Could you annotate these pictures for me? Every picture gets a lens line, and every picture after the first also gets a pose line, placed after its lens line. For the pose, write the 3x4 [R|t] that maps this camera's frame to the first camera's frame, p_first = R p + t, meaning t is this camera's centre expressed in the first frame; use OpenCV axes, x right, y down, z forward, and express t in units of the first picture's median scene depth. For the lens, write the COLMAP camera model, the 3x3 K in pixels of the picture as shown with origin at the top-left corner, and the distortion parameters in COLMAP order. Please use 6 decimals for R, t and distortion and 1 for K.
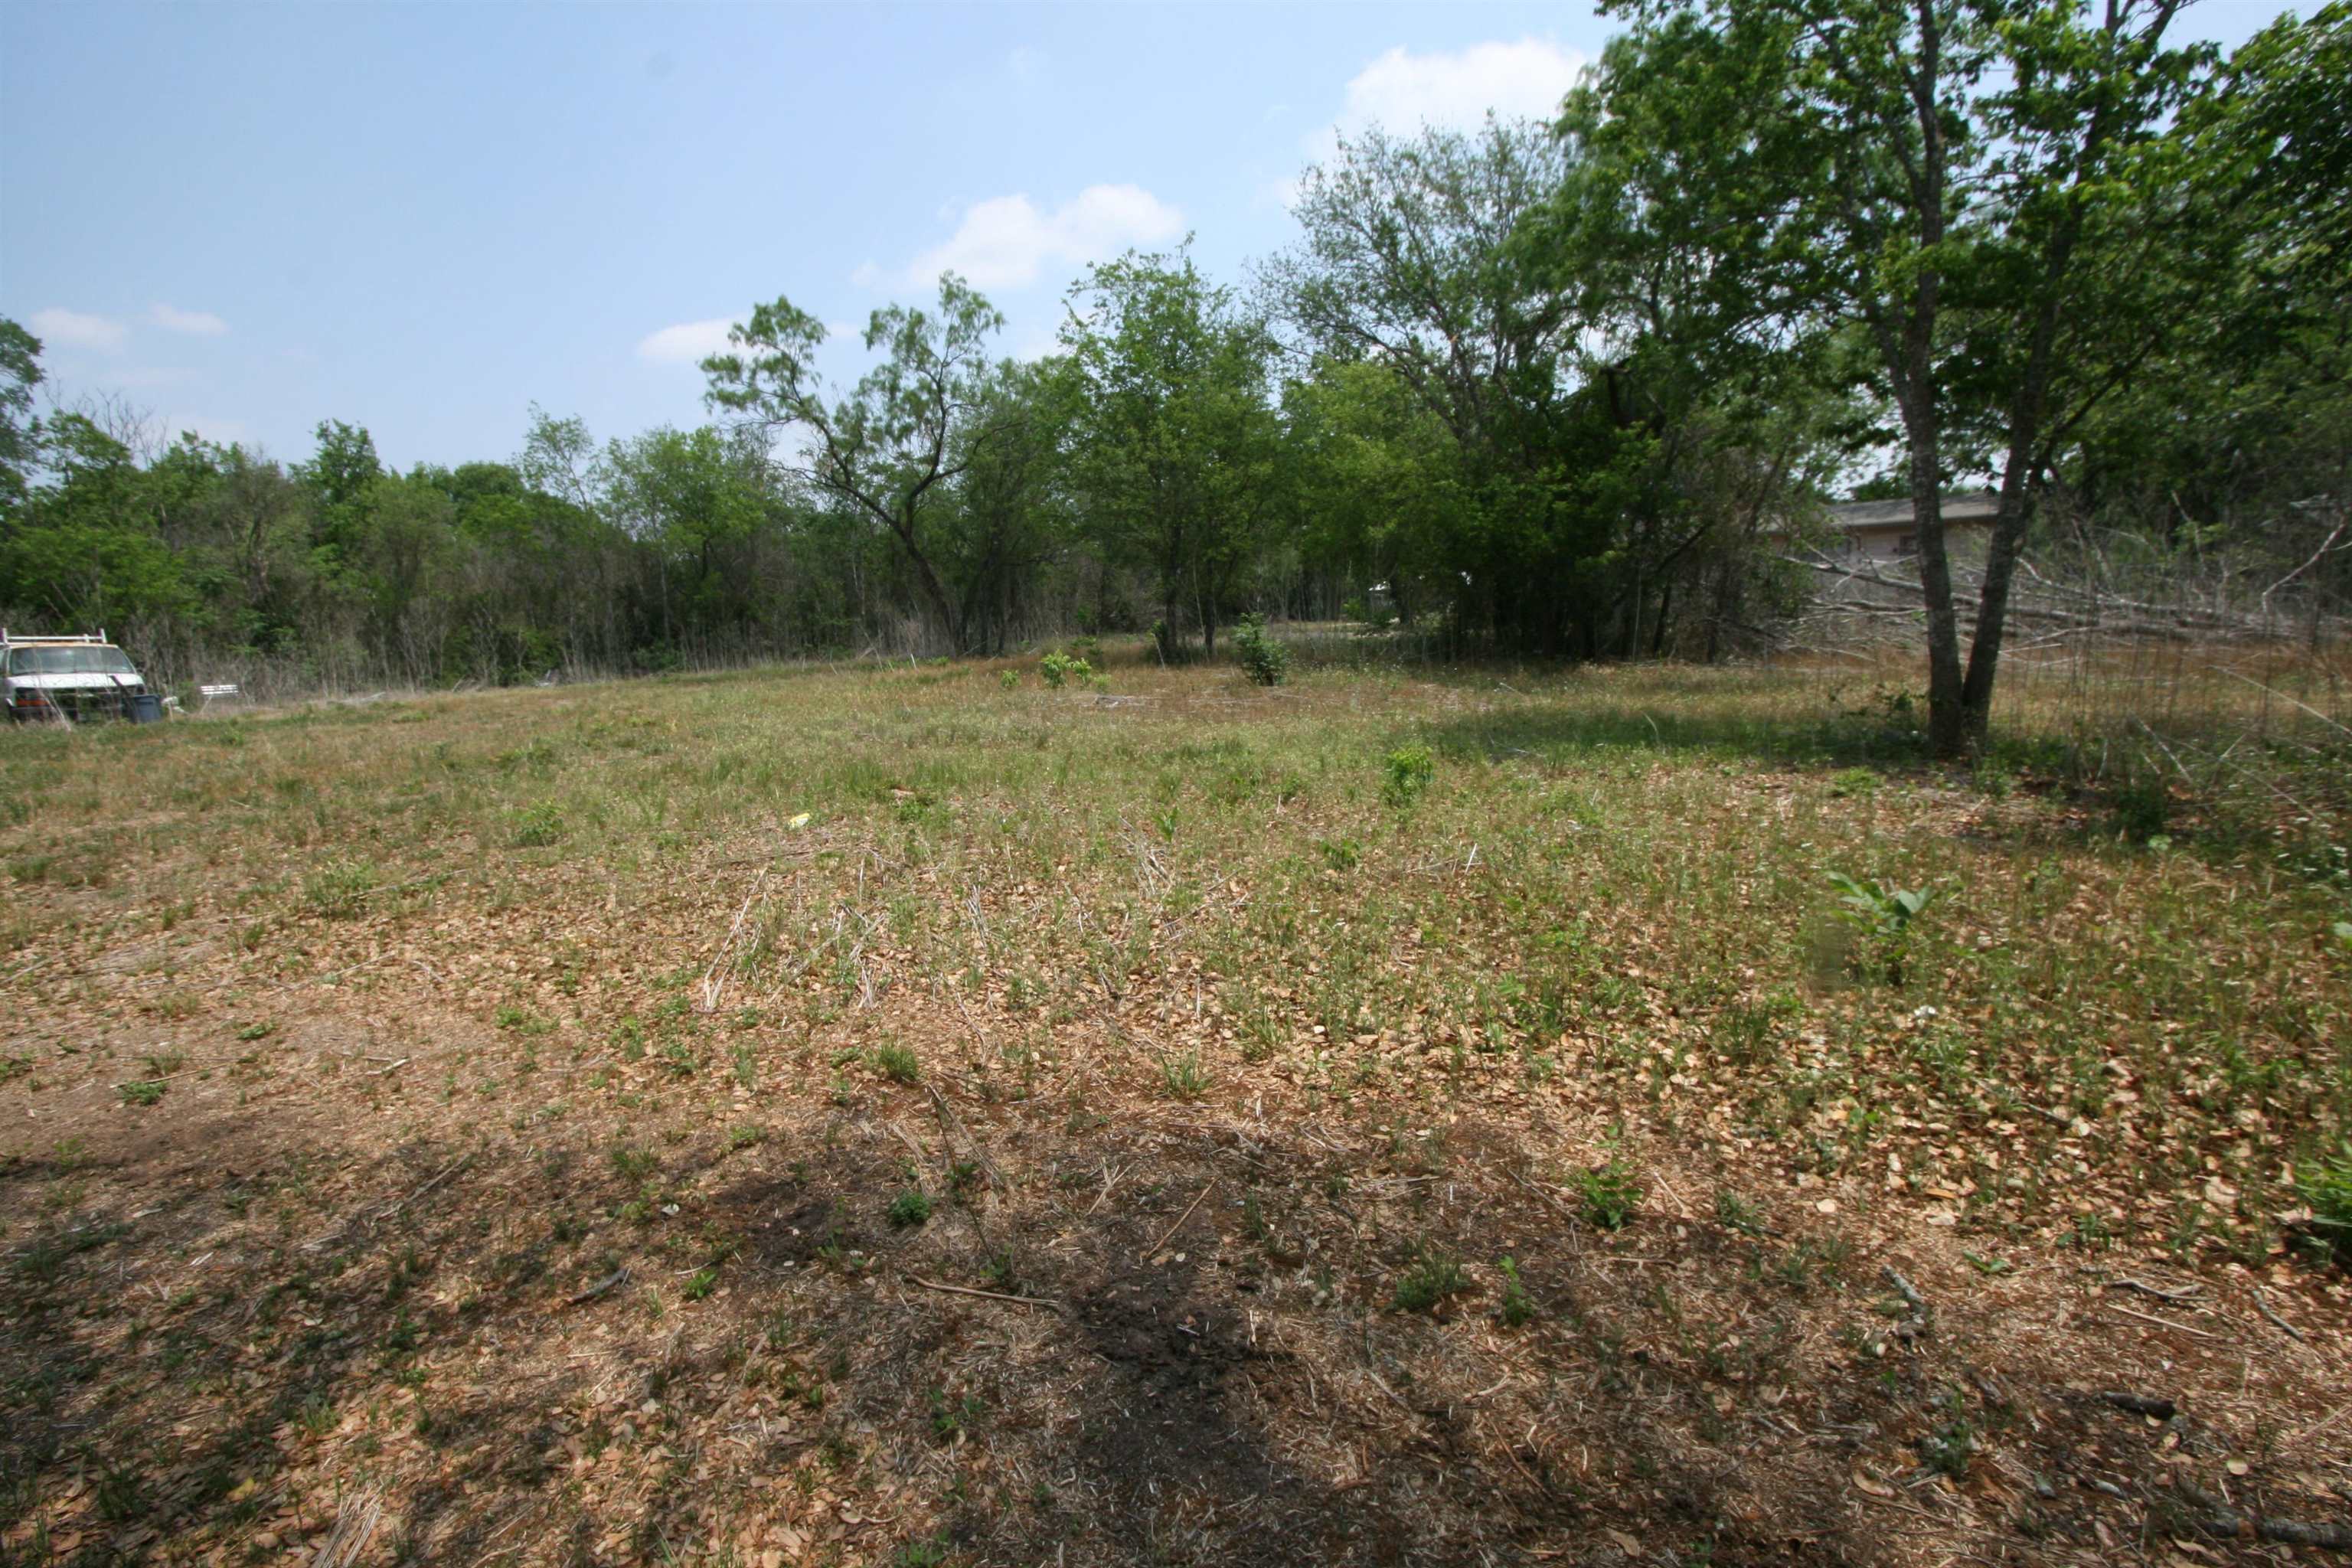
lens RADIAL K [[1075.4, 0, 1148.0], [0, 1075.4, 780.3], [0, 0, 1]] dist [0.026501, -0.017530]
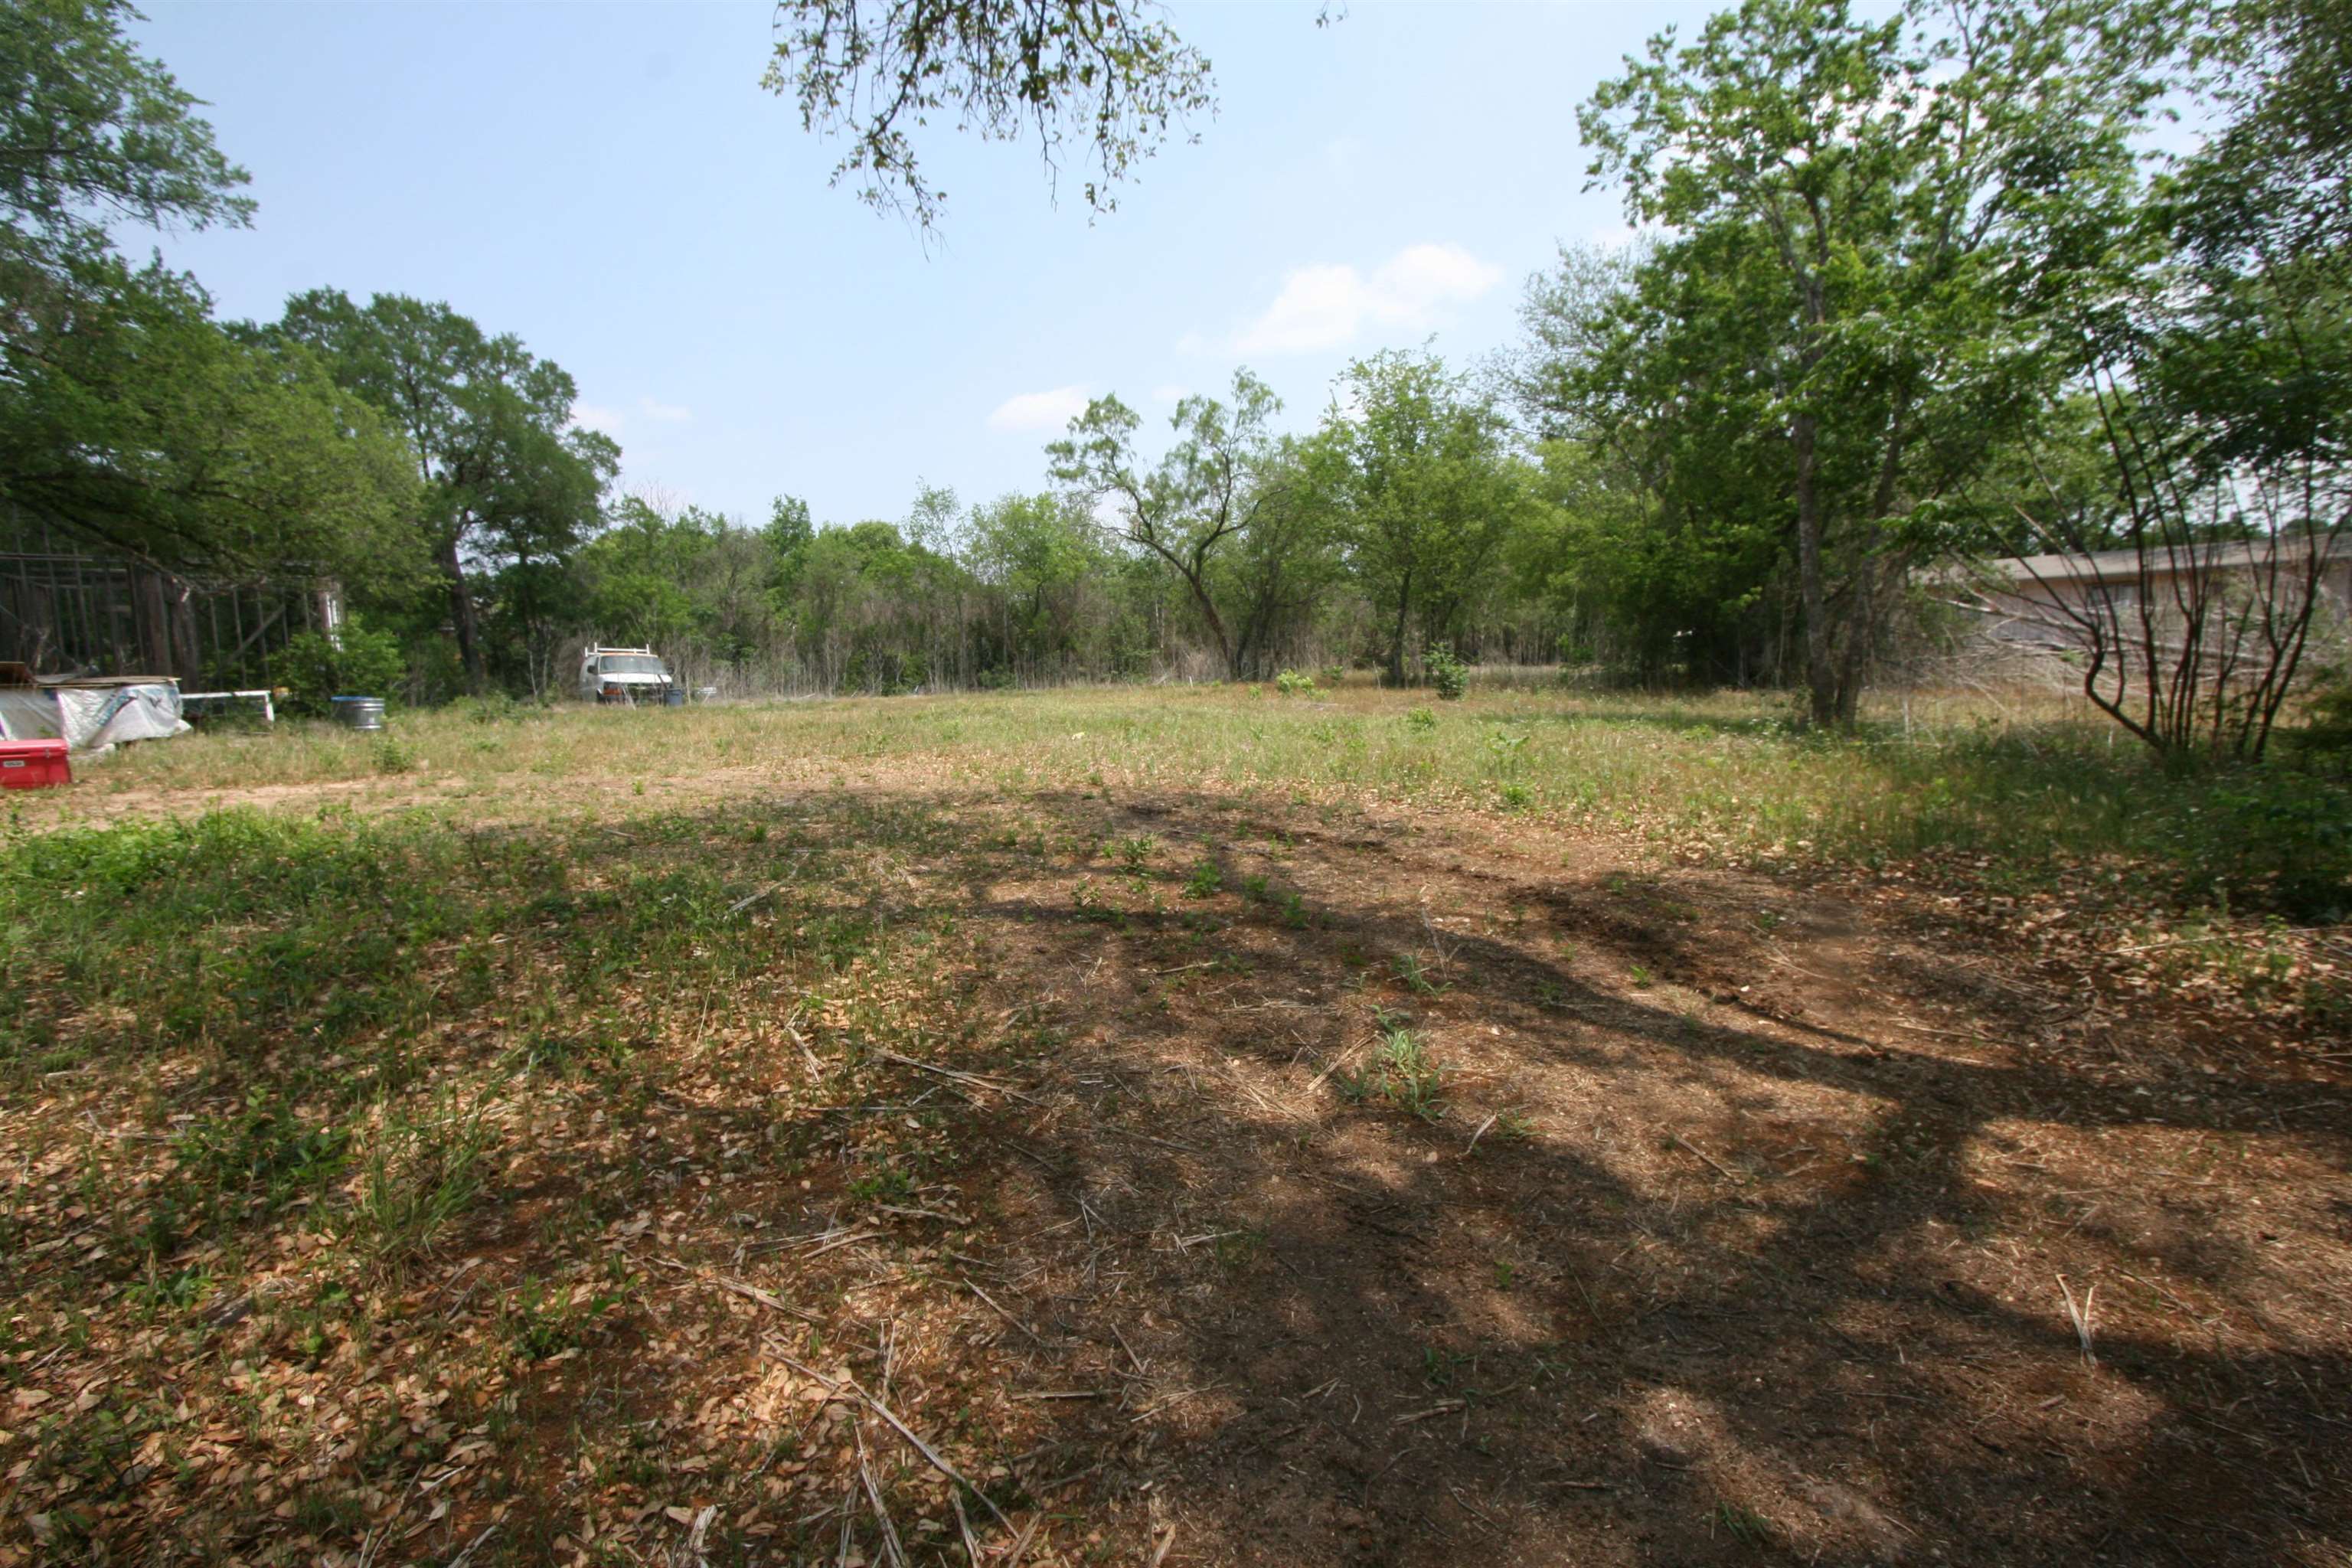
lens RADIAL K [[1061.0, 0, 1176.0], [0, 1061.0, 784.0], [0, 0, 1]] dist [-0.039613, 0.008099]
pose [[0.967902, 0.052191, -0.245851, 0.057146], [-0.060508, 0.997819, -0.026390, 0.031506], [0.243937, 0.040419, 0.968948, -0.139349]]
